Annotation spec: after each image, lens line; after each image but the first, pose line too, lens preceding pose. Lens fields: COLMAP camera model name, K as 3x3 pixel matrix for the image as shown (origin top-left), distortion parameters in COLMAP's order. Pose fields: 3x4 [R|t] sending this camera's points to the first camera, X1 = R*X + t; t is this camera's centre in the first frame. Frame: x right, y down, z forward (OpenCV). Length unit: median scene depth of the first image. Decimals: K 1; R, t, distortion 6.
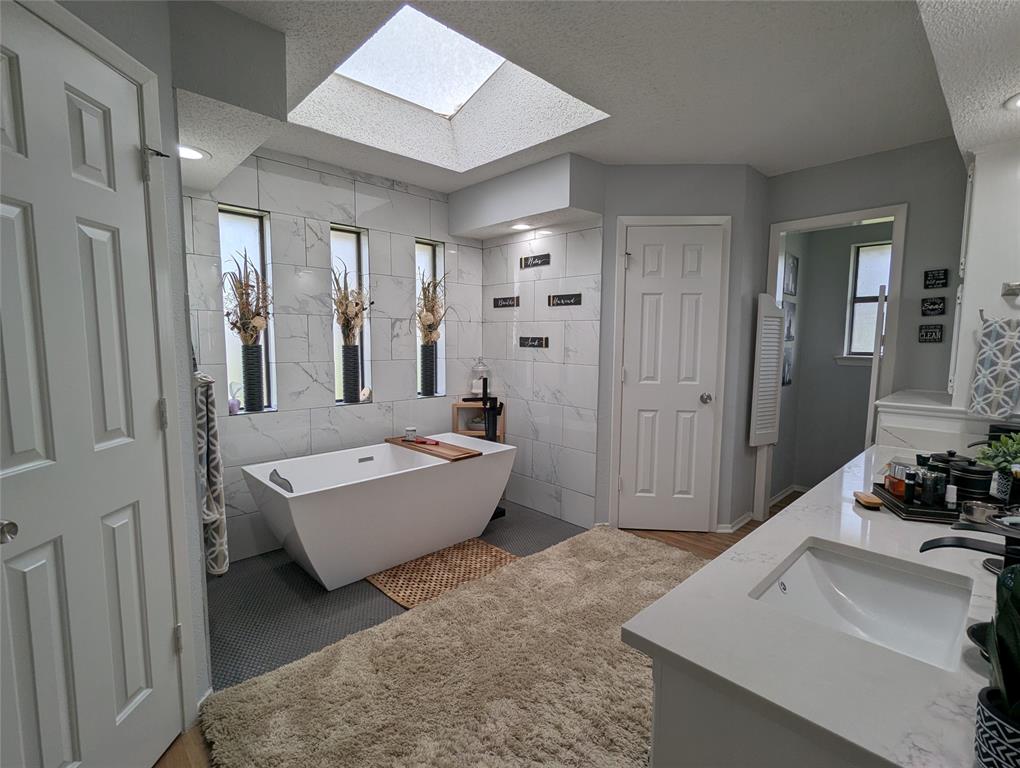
lens RADIAL K [[484.1, 0, 511.4], [0, 484.1, 384.3], [0, 0, 1]] dist [0.001495, -0.001083]
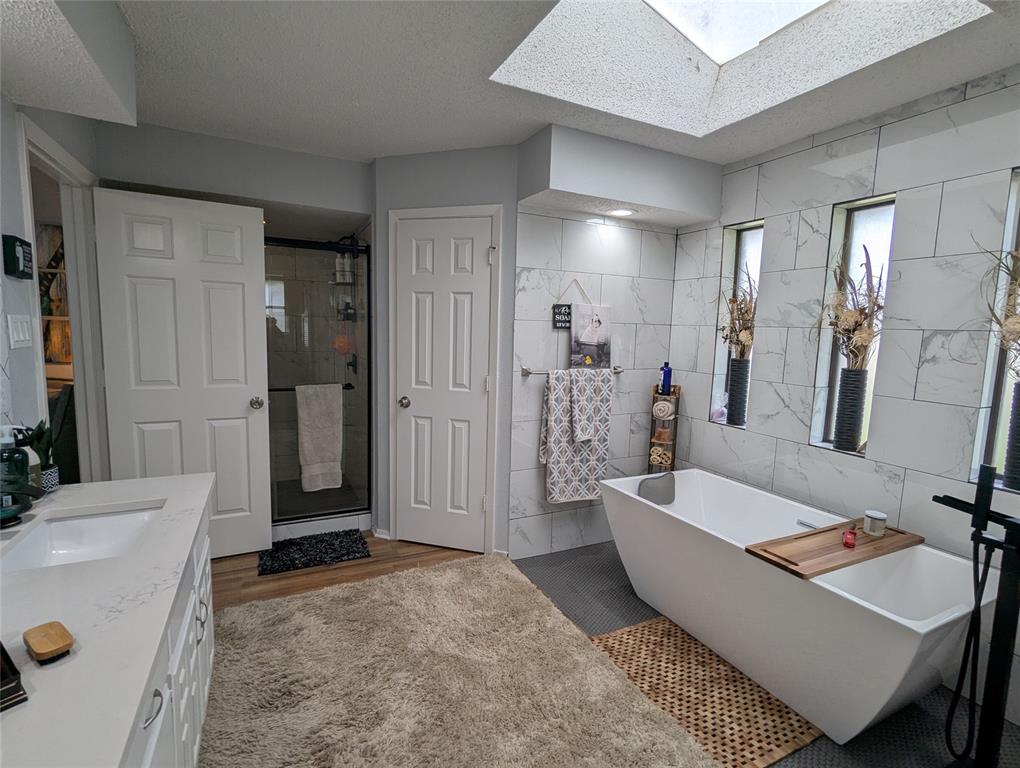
lens RADIAL K [[484.1, 0, 510.1], [0, 484.1, 383.9], [0, 0, 1]] dist [0.001495, -0.001083]
pose [[-0.302321, 0.092169, -0.948740, 0.530542], [-0.125261, 0.982842, 0.135397, -0.100352], [0.944940, 0.159773, -0.285588, 0.798796]]
